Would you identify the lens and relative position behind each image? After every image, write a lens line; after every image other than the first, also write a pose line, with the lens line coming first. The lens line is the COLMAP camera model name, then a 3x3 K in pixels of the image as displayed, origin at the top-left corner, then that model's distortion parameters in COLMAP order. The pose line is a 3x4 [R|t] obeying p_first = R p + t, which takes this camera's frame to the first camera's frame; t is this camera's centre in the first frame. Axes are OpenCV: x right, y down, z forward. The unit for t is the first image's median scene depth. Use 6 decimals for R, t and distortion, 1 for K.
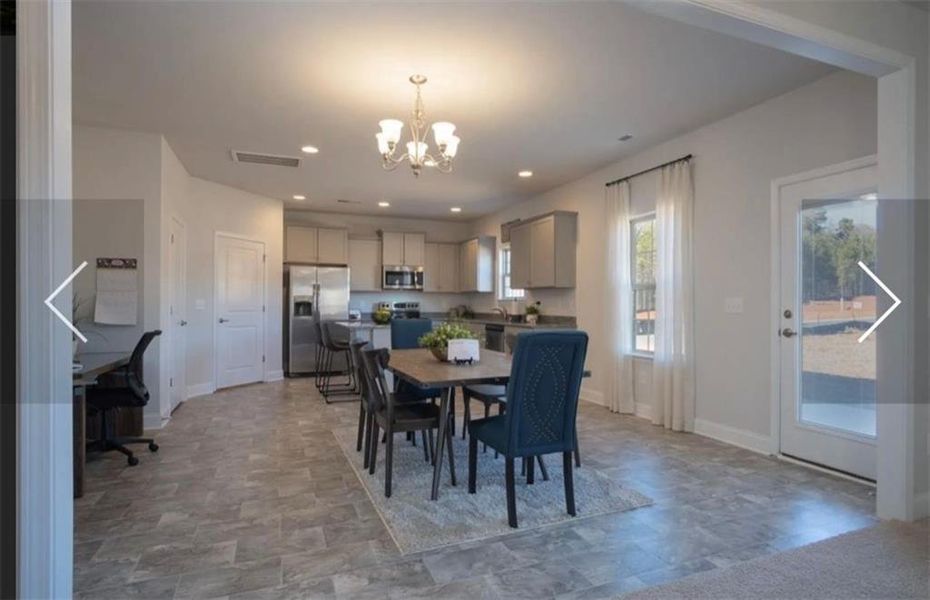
lens RADIAL K [[484.3, 0, 473.3], [0, 484.3, 304.1], [0, 0, 1]] dist [-0.005894, 0.000588]
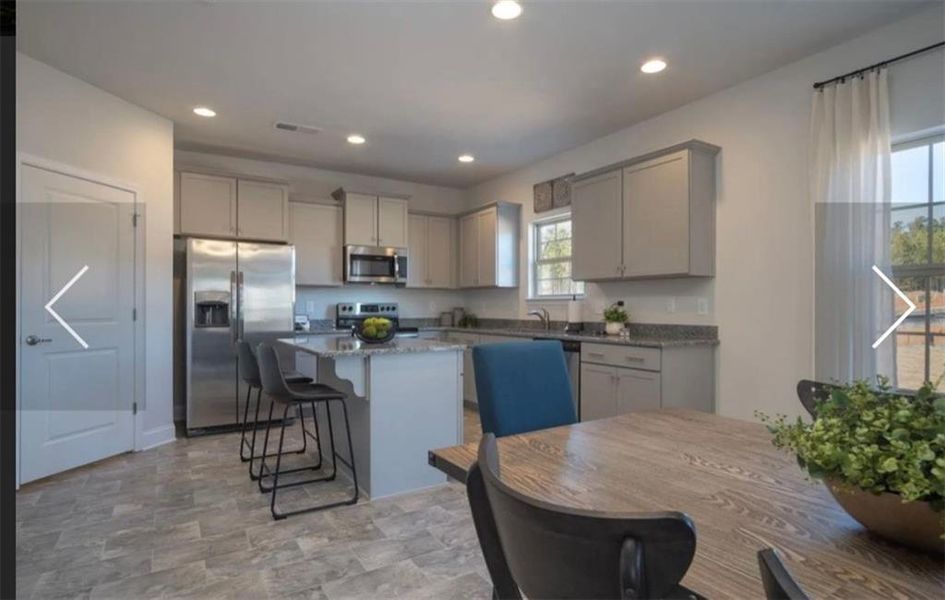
lens RADIAL K [[515.0, 0, 462.8], [0, 515.0, 302.1], [0, 0, 1]] dist [0.049824, 0.000522]
pose [[0.988937, -0.000497, 0.148335, -0.139767], [0.002123, 0.999939, -0.010803, 0.002342], [-0.148321, 0.010999, 0.988878, 0.319805]]
